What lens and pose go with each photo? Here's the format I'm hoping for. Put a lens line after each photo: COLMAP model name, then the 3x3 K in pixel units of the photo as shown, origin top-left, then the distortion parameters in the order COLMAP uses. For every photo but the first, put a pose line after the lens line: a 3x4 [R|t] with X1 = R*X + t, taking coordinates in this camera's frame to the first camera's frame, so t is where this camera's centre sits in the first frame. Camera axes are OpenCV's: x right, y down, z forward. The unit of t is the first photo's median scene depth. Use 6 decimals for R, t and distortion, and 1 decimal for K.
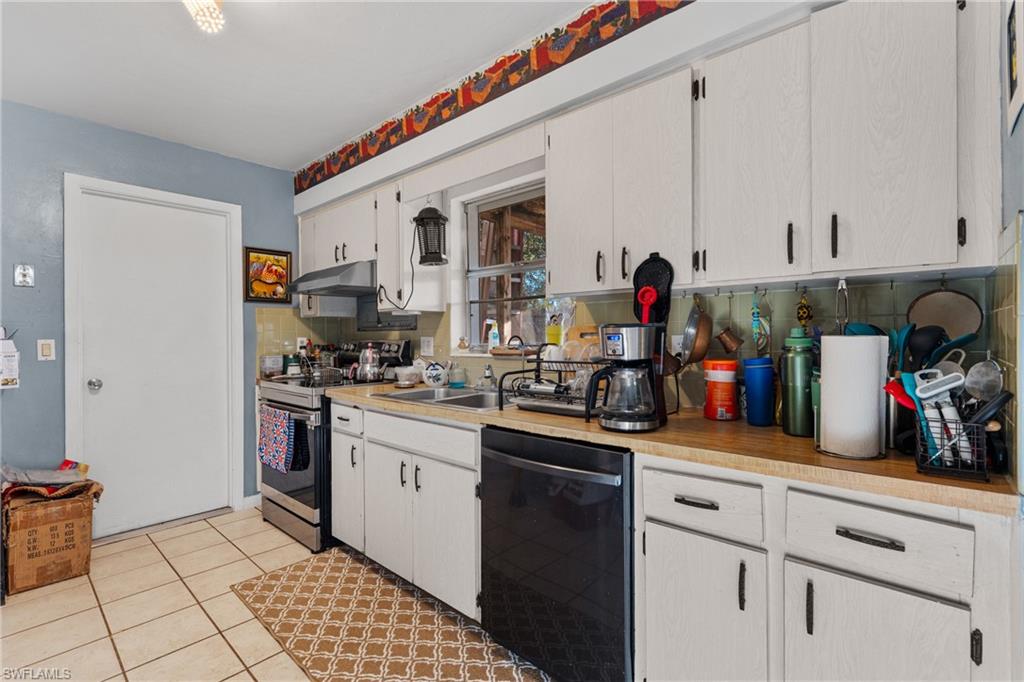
lens RADIAL K [[457.2, 0, 513.5], [0, 457.2, 339.0], [0, 0, 1]] dist [-0.000860, 0.000481]
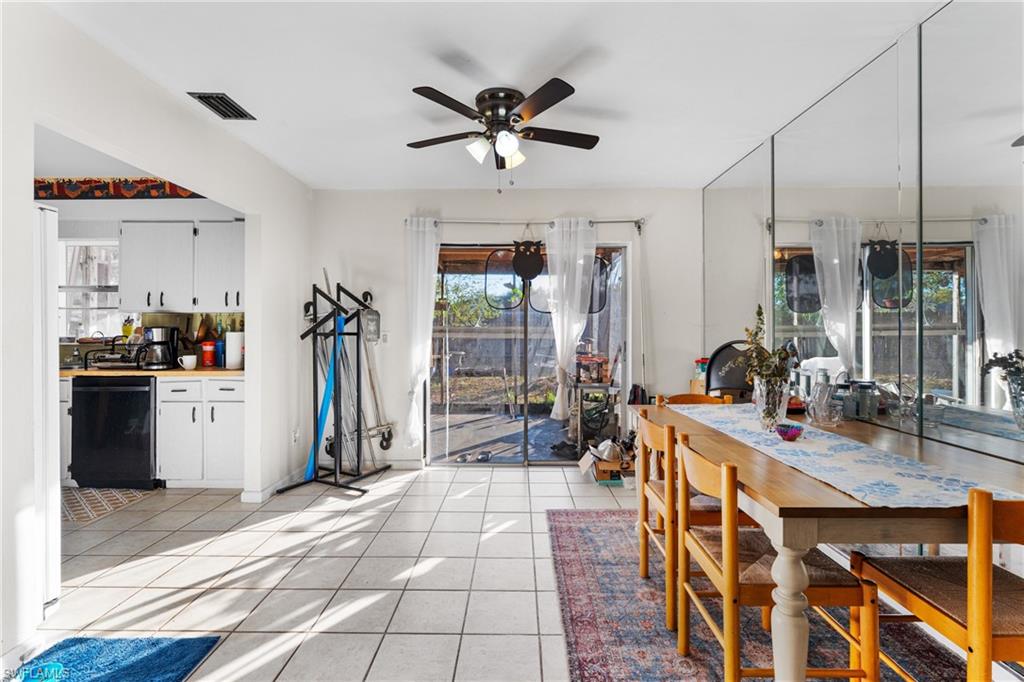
lens RADIAL K [[457.2, 0, 511.0], [0, 457.2, 330.2], [0, 0, 1]] dist [-0.000860, 0.000481]
pose [[0.751610, 0.007641, 0.659563, 0.051847], [-0.001987, 0.999955, -0.009320, 0.003599], [-0.659604, 0.005695, 0.751591, -1.798376]]
